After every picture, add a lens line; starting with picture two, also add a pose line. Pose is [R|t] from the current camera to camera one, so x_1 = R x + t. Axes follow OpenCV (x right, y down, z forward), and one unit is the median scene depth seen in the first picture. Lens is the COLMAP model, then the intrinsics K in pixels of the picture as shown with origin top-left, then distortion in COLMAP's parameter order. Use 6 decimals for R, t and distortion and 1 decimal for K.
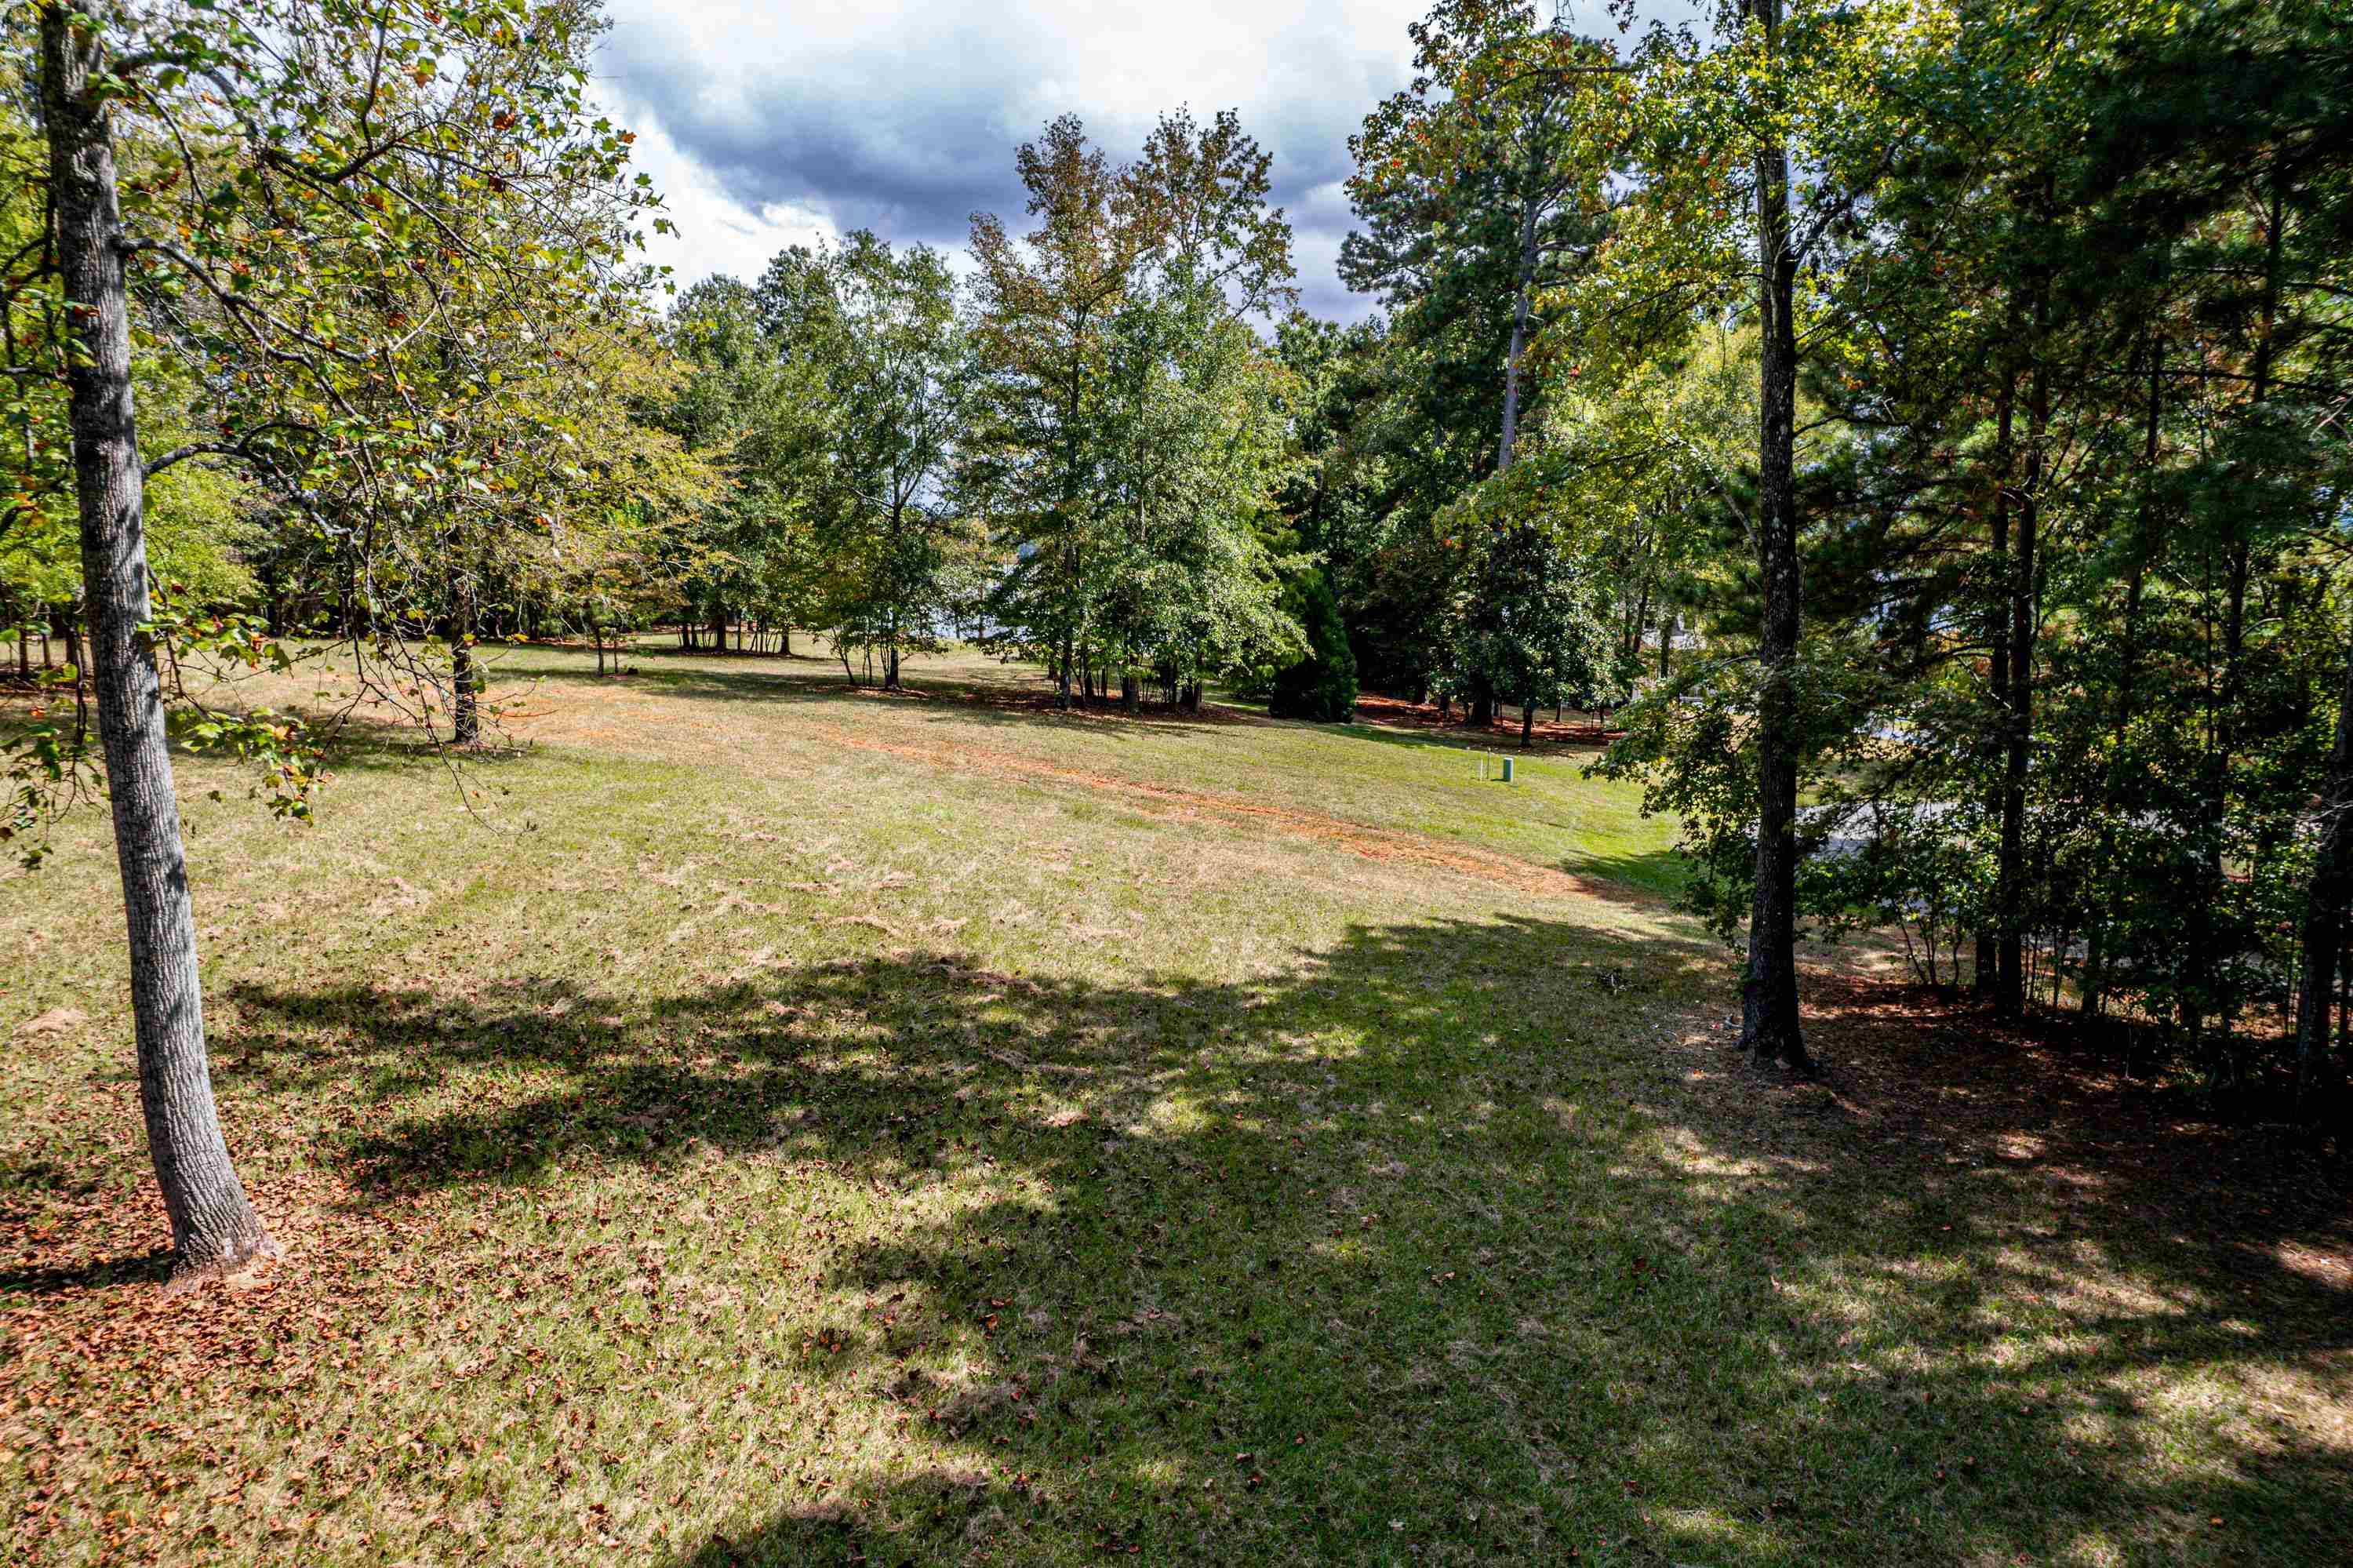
lens RADIAL K [[1508.1, 0, 1176.5], [0, 1508.1, 784.0], [0, 0, 1]] dist [-0.080090, 0.068344]
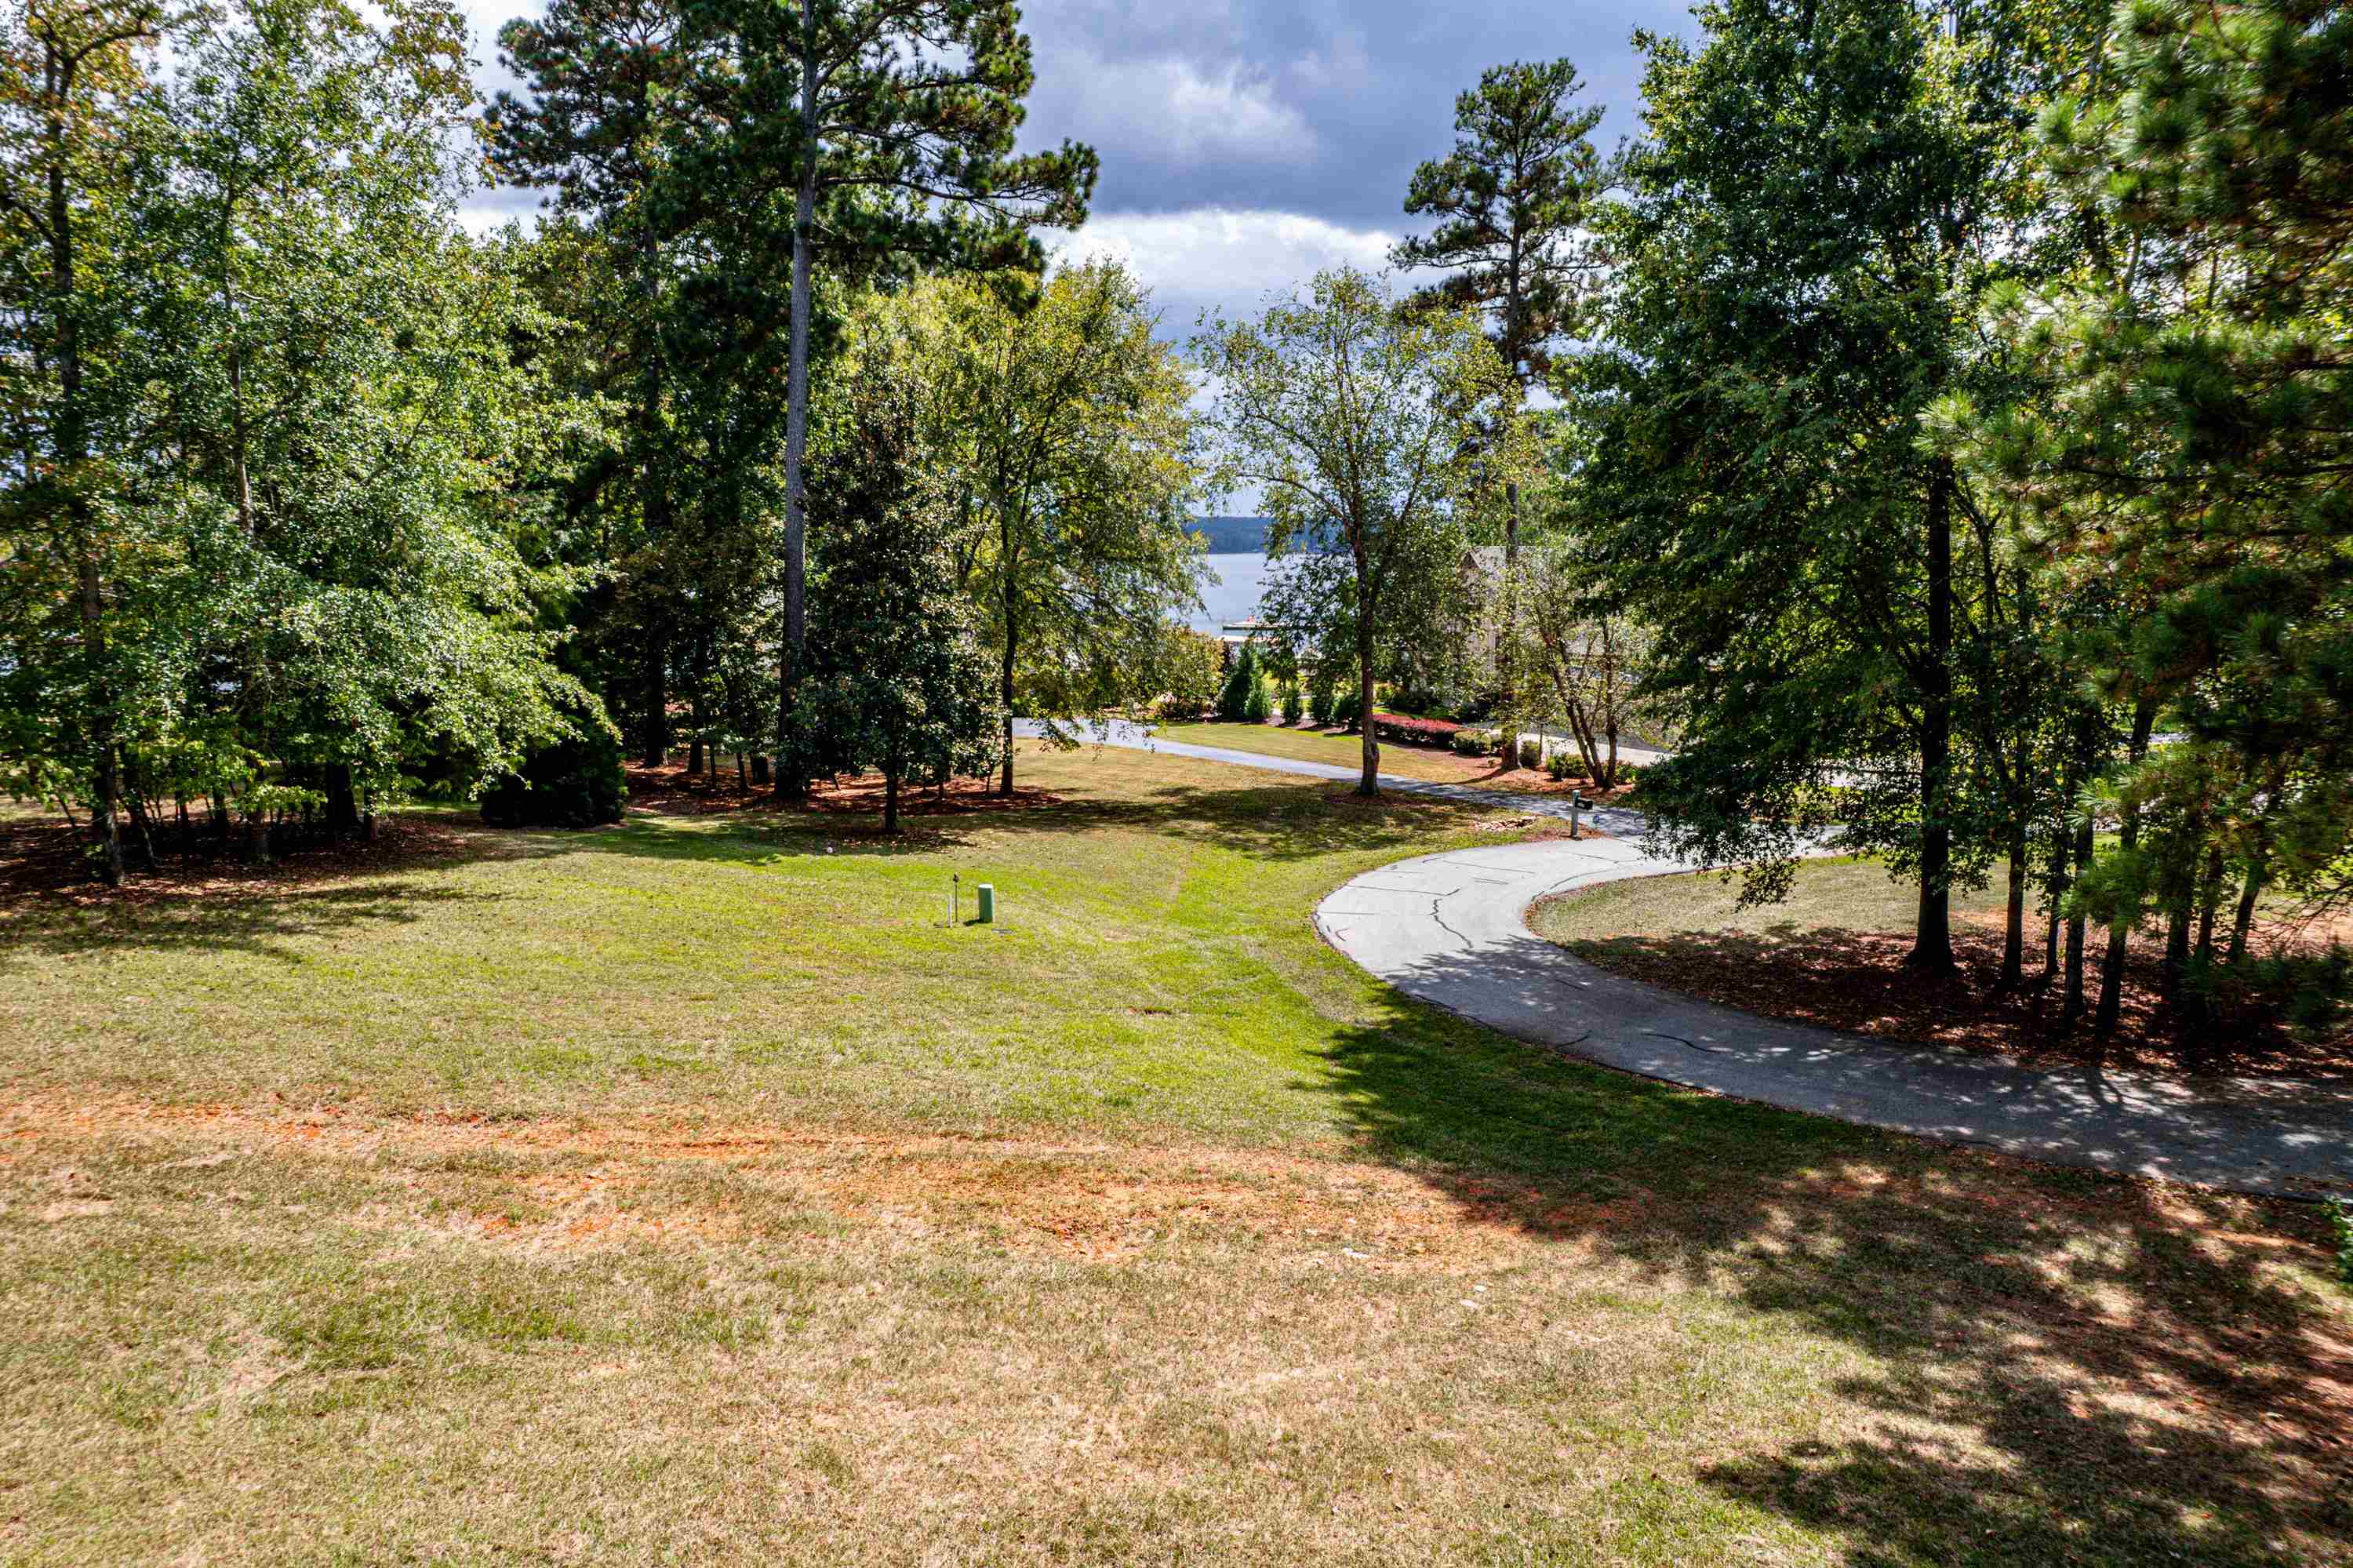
lens RADIAL K [[1508.1, 0, 1176.5], [0, 1508.1, 784.0], [0, 0, 1]] dist [-0.080090, 0.068344]
pose [[0.822798, -0.092657, 0.560730, -0.050919], [0.092238, 0.995311, 0.029121, -0.058342], [-0.560799, 0.027760, 0.827487, 0.364428]]
